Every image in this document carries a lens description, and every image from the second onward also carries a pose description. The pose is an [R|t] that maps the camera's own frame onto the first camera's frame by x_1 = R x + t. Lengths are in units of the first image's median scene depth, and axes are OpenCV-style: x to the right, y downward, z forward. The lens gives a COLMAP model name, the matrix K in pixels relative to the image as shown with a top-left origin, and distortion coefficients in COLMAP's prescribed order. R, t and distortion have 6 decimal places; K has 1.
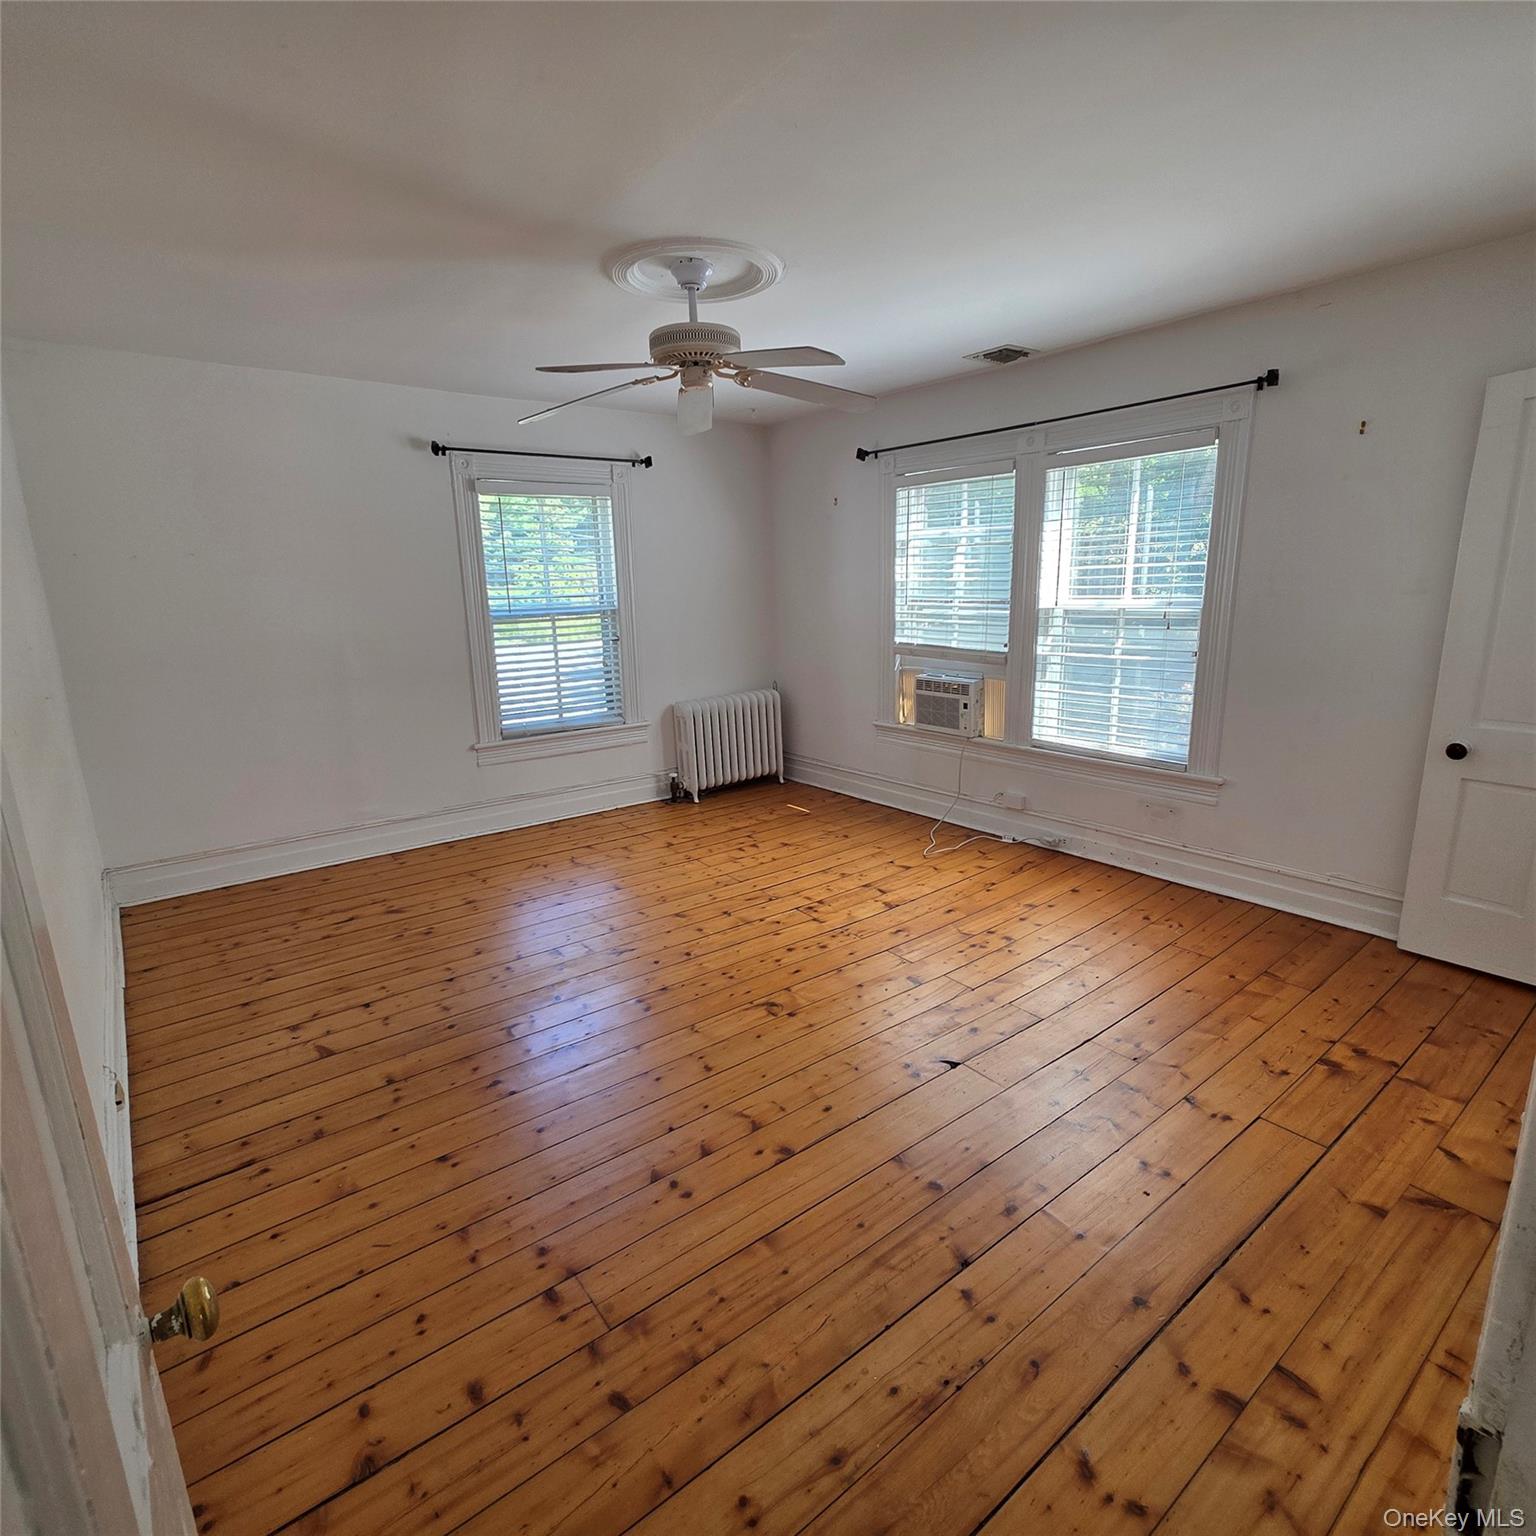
lens RADIAL K [[828.1, 0, 771.9], [0, 828.1, 770.5], [0, 0, 1]] dist [0.003553, 0.000417]
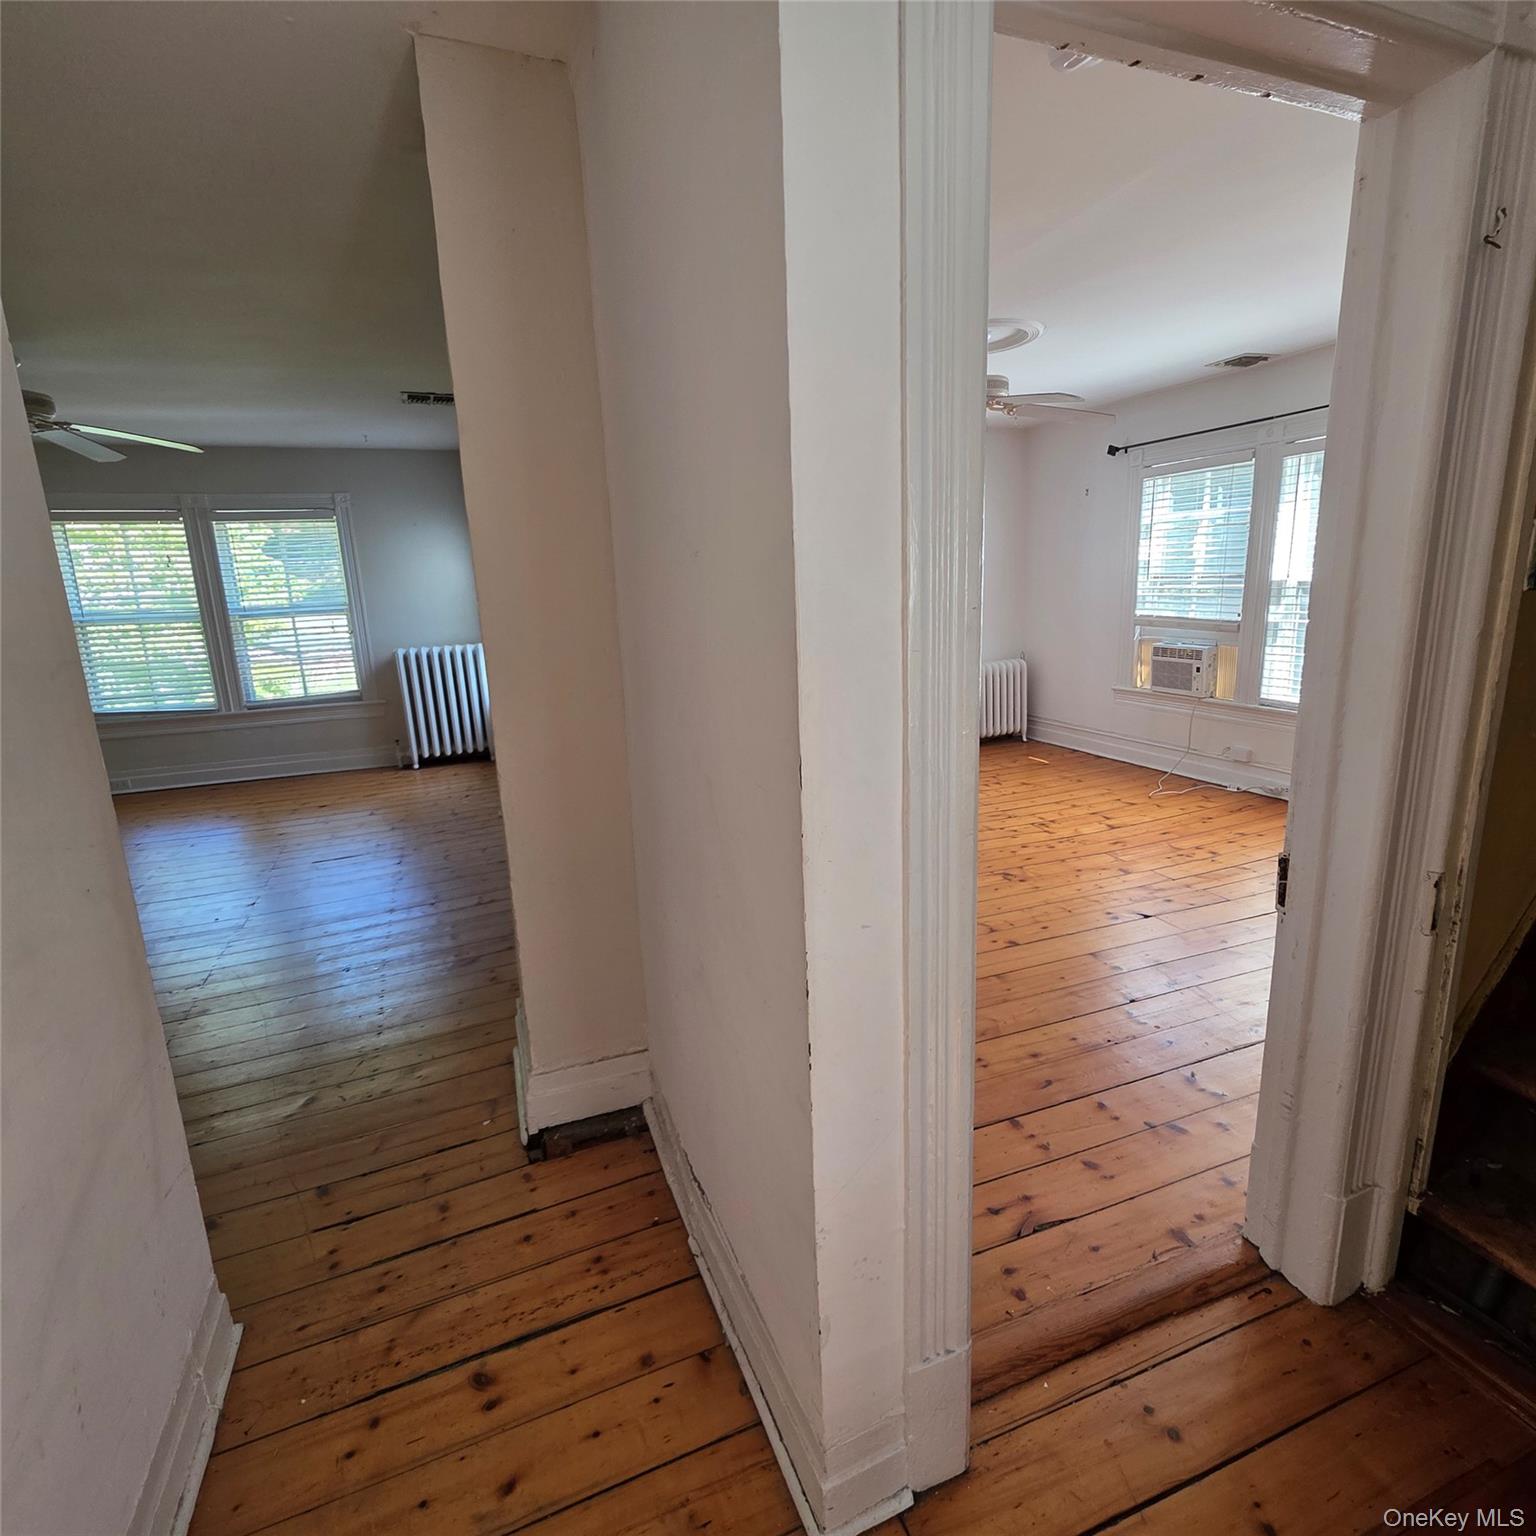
lens RADIAL K [[828.1, 0, 766.5], [0, 828.1, 771.0], [0, 0, 1]] dist [0.003553, 0.000417]
pose [[0.956384, 0.049582, -0.287875, 0.003124], [-0.047187, 0.998770, 0.015258, 0.075446], [0.288277, -0.001009, 0.957547, -0.267964]]
